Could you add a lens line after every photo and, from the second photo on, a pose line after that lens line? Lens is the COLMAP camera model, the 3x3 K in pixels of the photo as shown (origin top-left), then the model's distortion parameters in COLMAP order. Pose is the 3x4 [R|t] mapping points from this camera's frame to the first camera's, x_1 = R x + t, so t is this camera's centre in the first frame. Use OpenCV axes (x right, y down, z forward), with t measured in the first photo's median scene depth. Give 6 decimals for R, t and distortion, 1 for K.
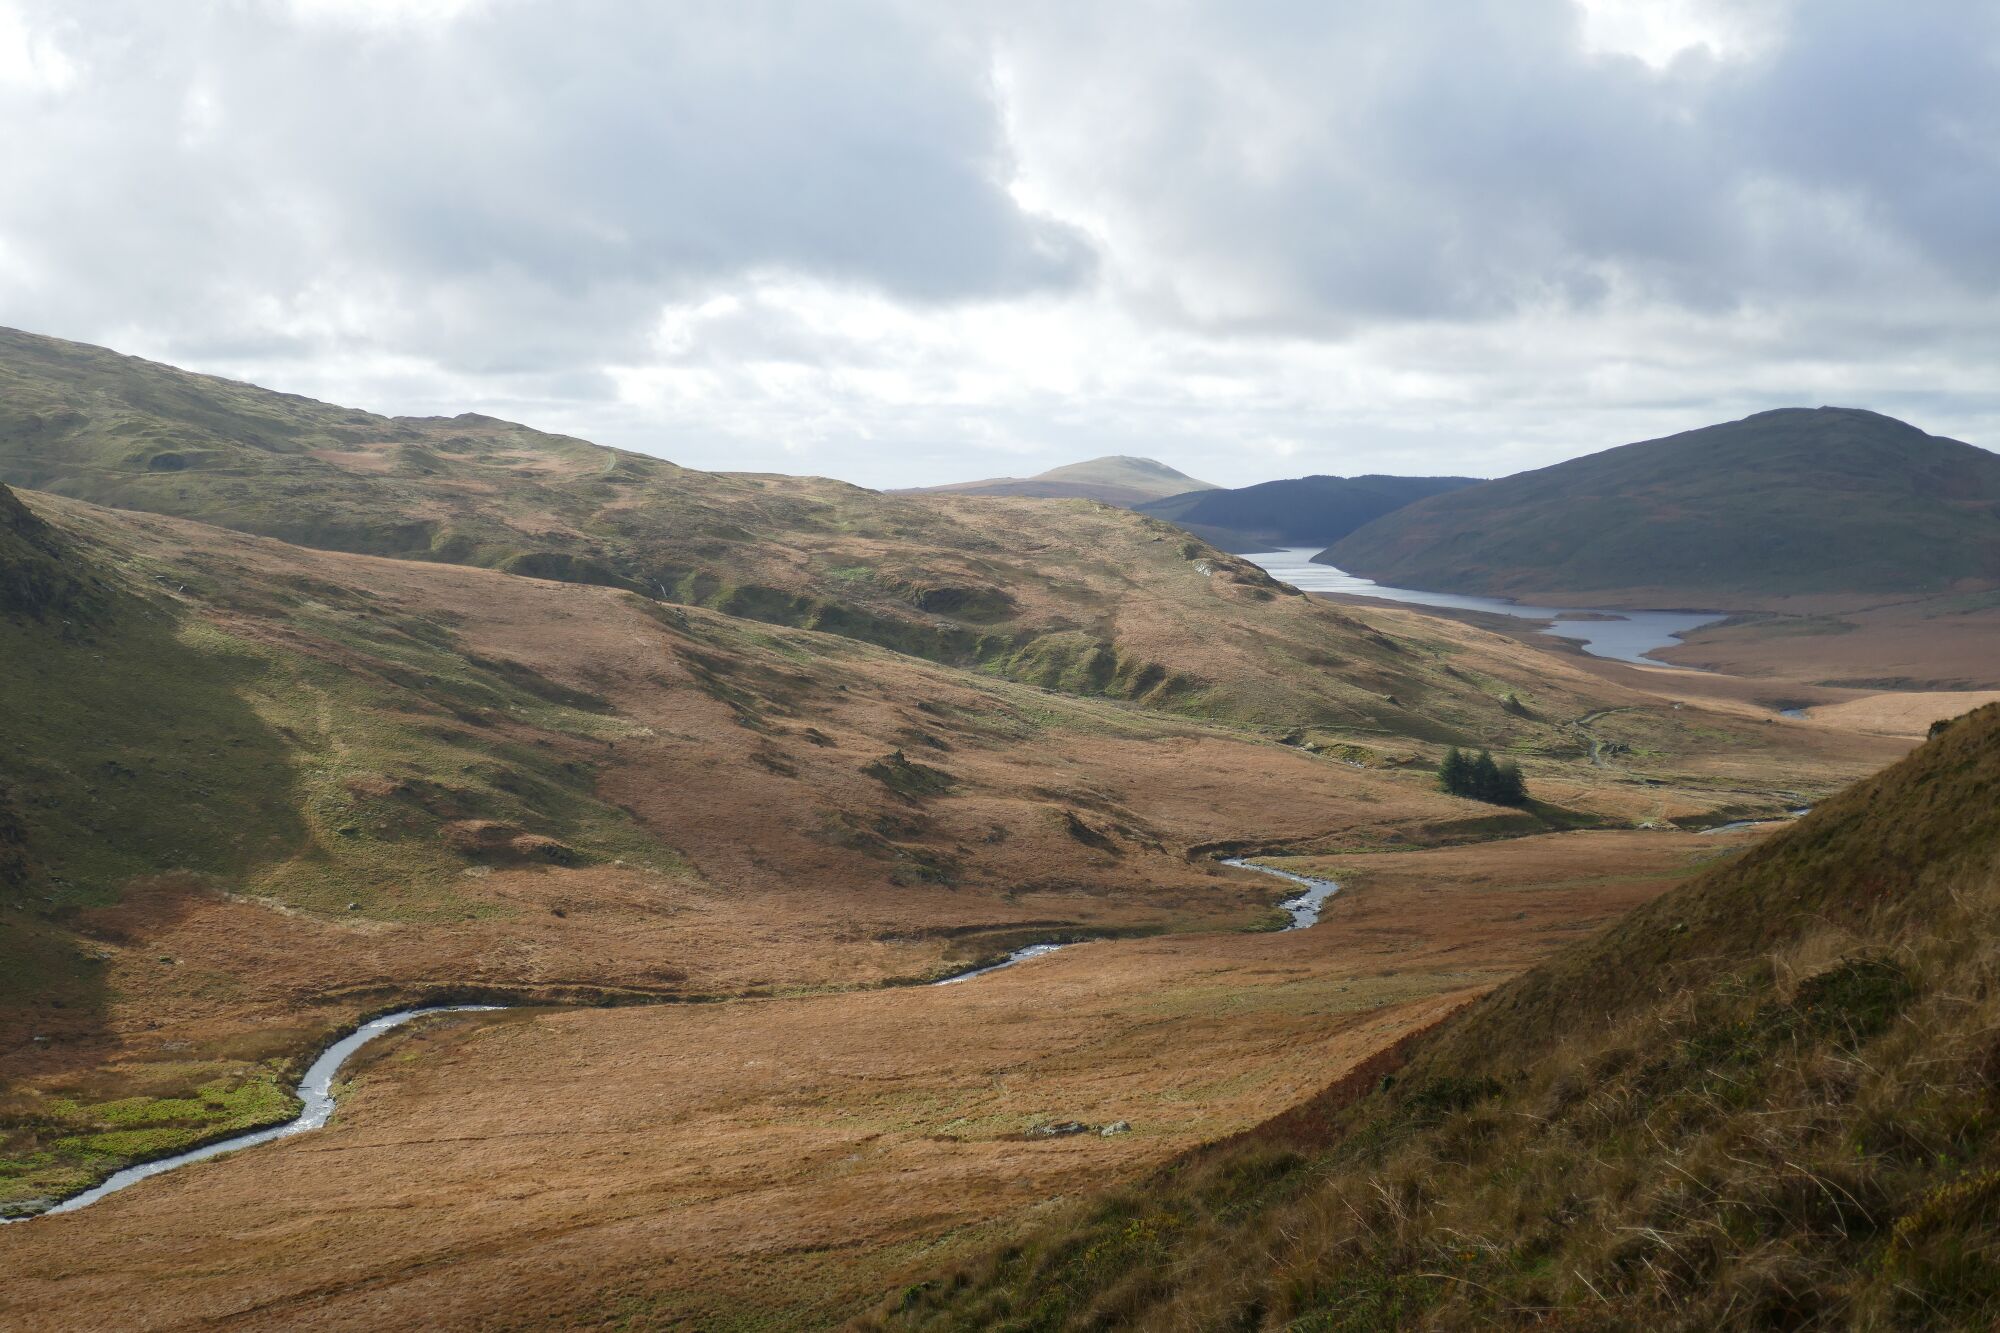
lens RADIAL K [[2981.7, 0, 983.4], [0, 2981.7, 664.7], [0, 0, 1]] dist [-0.025930, 0.000000]
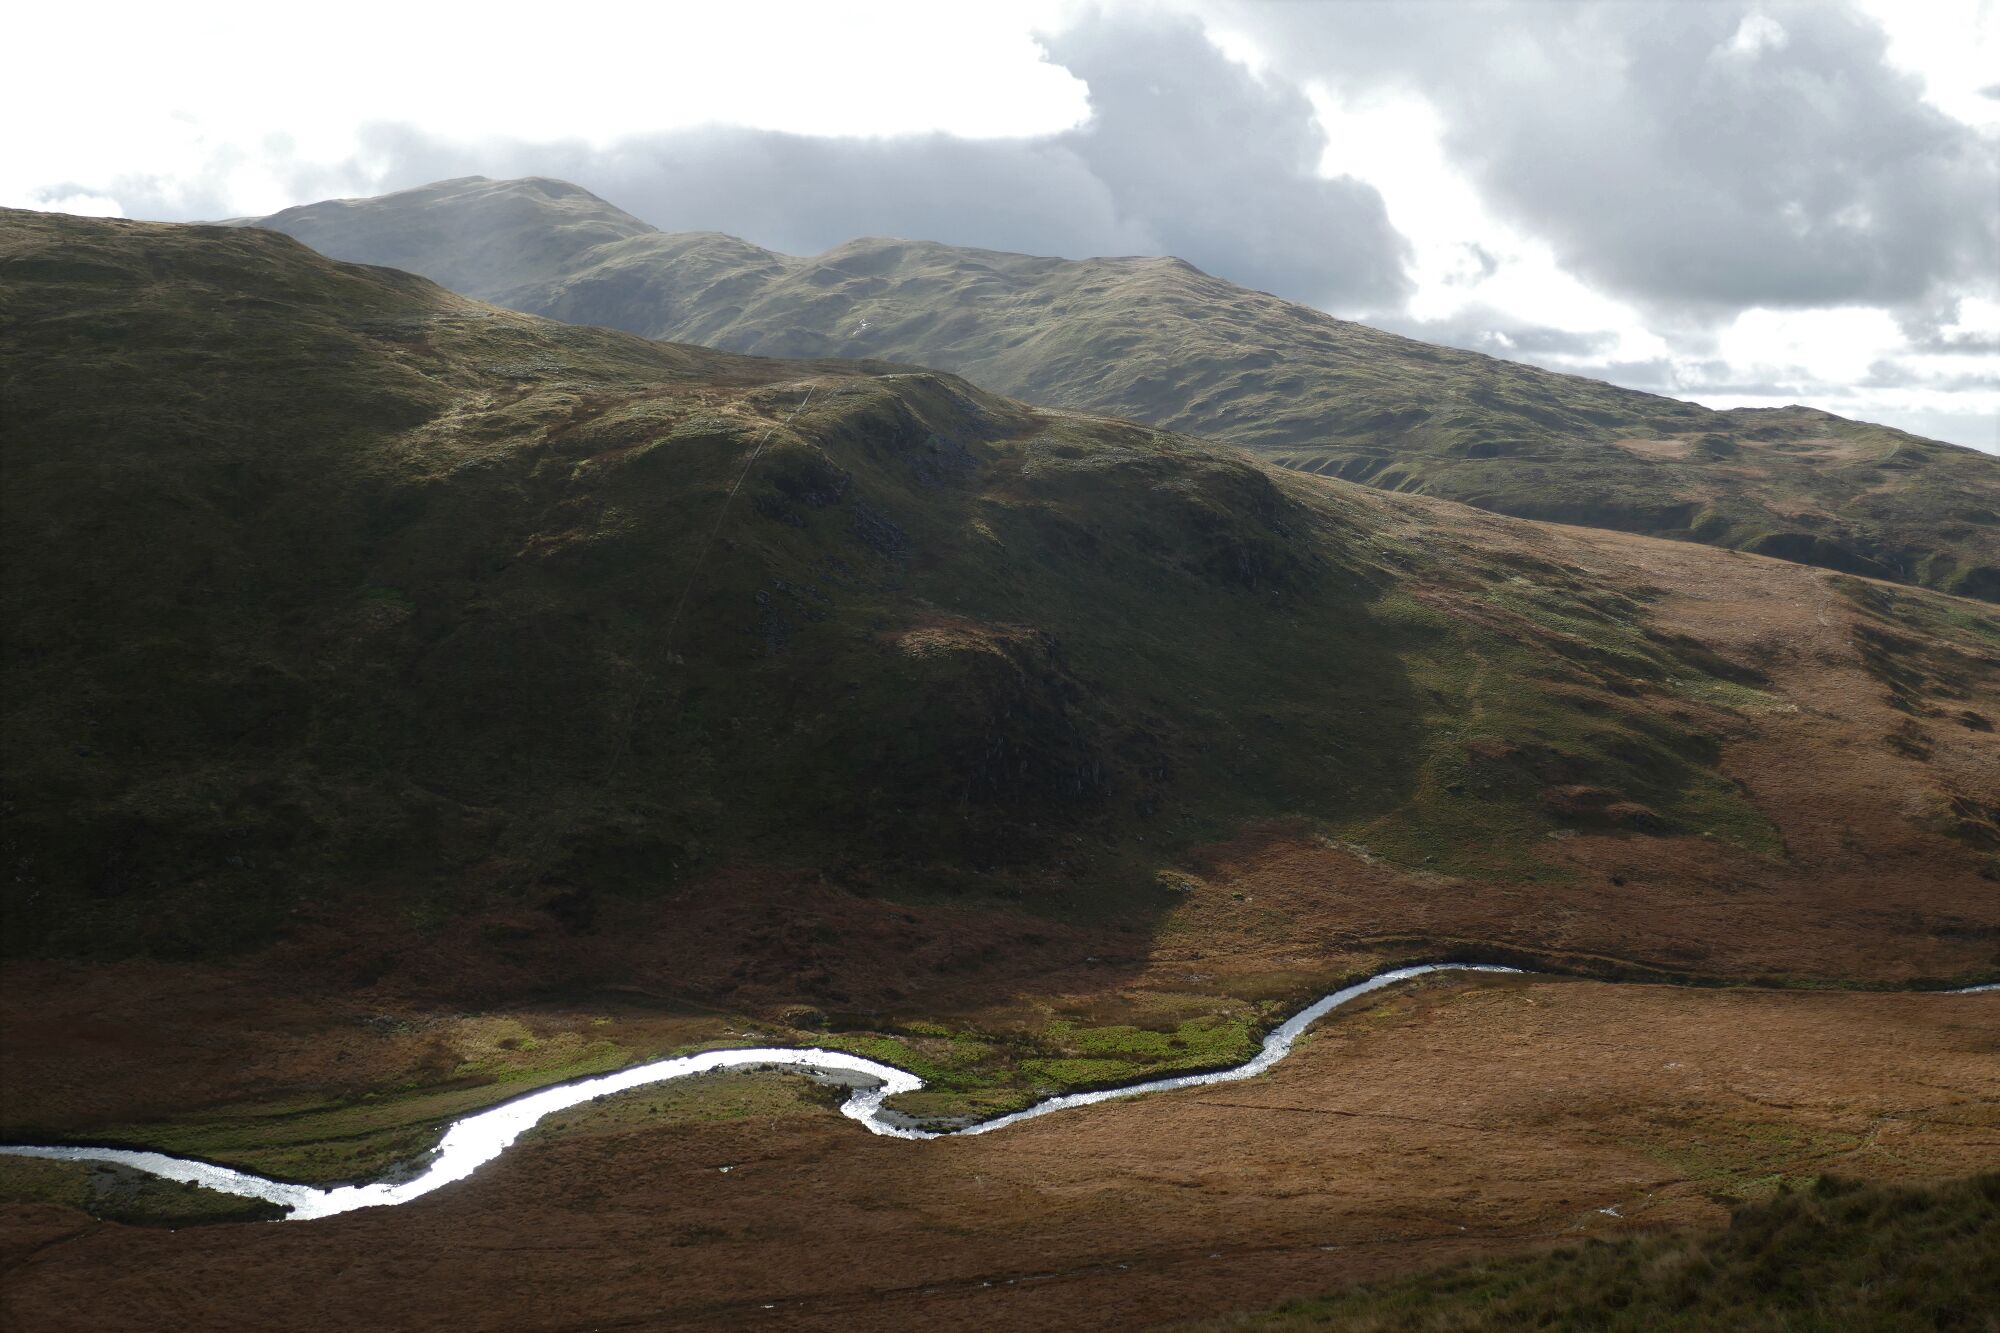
lens RADIAL K [[2388.7, 0, 991.0], [0, 2388.7, 667.7], [0, 0, 1]] dist [-0.012938, 0.000000]
pose [[0.860312, 0.048131, -0.507491, 0.071214], [-0.034191, 0.998739, 0.036760, -0.013265], [0.508620, -0.014273, 0.860873, 0.099122]]
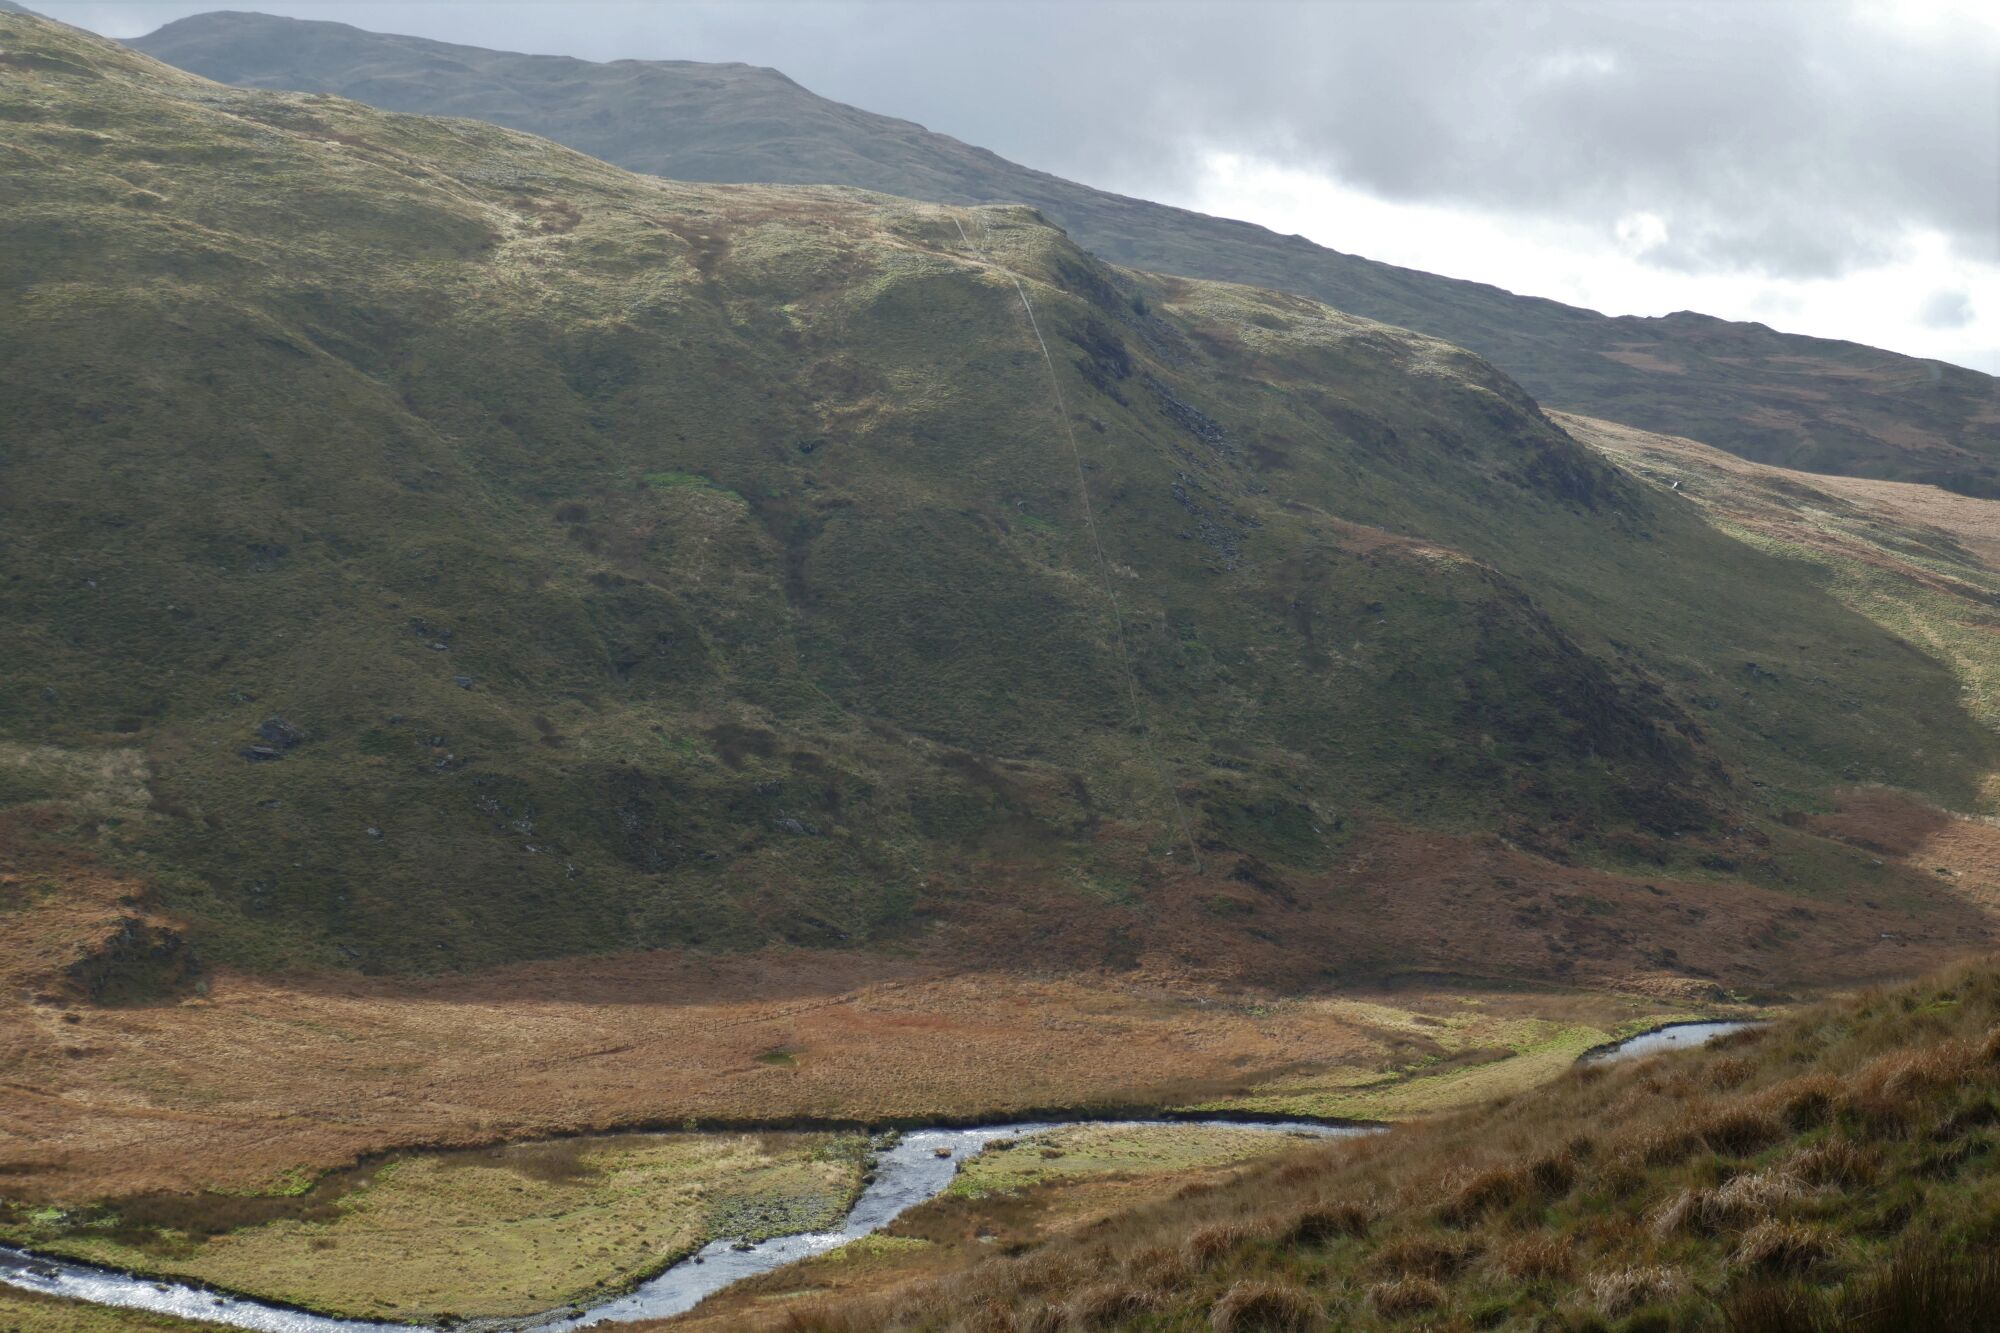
lens RADIAL K [[3867.6, 0, 1003.0], [0, 3867.6, 670.3], [0, 0, 1]] dist [0.131151, 0.000000]
pose [[0.965539, 0.037177, -0.257588, -0.161171], [-0.036896, 0.999302, 0.005927, 0.027567], [0.257629, 0.003782, 0.966237, -0.132185]]
